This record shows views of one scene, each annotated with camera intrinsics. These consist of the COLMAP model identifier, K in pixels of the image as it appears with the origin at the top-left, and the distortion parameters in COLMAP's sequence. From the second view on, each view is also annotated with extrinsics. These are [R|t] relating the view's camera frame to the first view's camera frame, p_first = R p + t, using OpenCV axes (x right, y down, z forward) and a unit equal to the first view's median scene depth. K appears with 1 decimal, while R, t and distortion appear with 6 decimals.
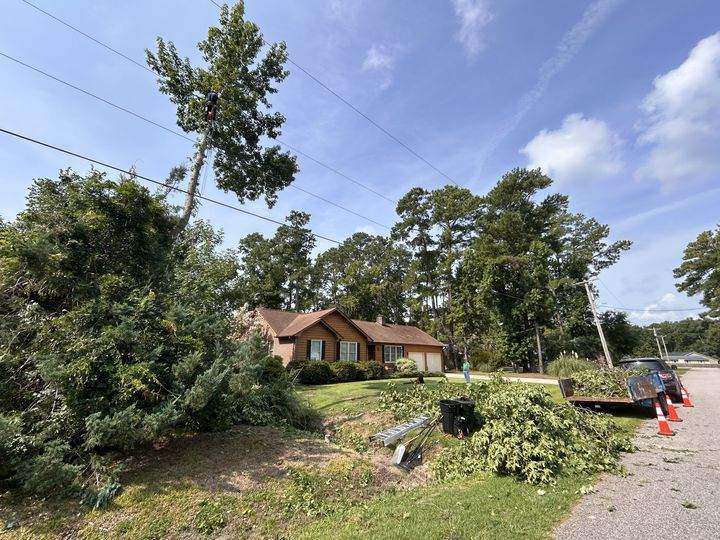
lens RADIAL K [[293.7, 0, 359.4], [0, 293.7, 270.5], [0, 0, 1]] dist [0.000170, -0.000043]
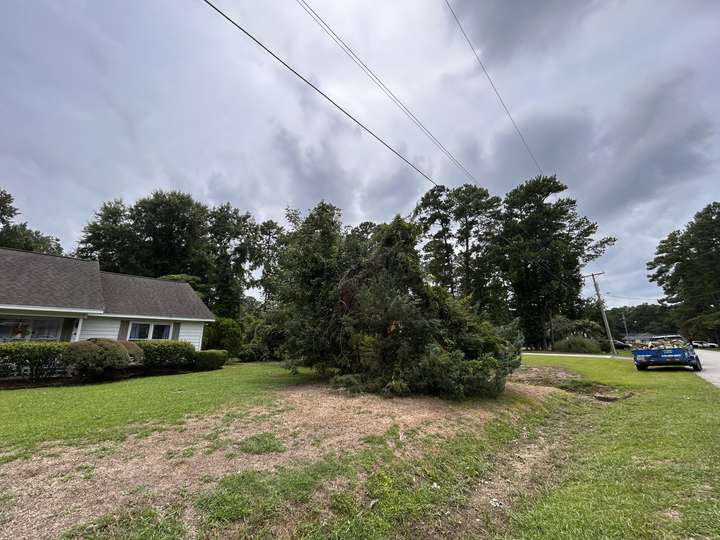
lens RADIAL K [[293.7, 0, 360.6], [0, 293.7, 270.4], [0, 0, 1]] dist [0.000170, -0.000043]
pose [[0.996457, 0.010603, 0.083435, -0.166771], [-0.014832, 0.998628, 0.050229, -0.015088], [-0.082788, -0.051288, 0.995247, -0.070917]]
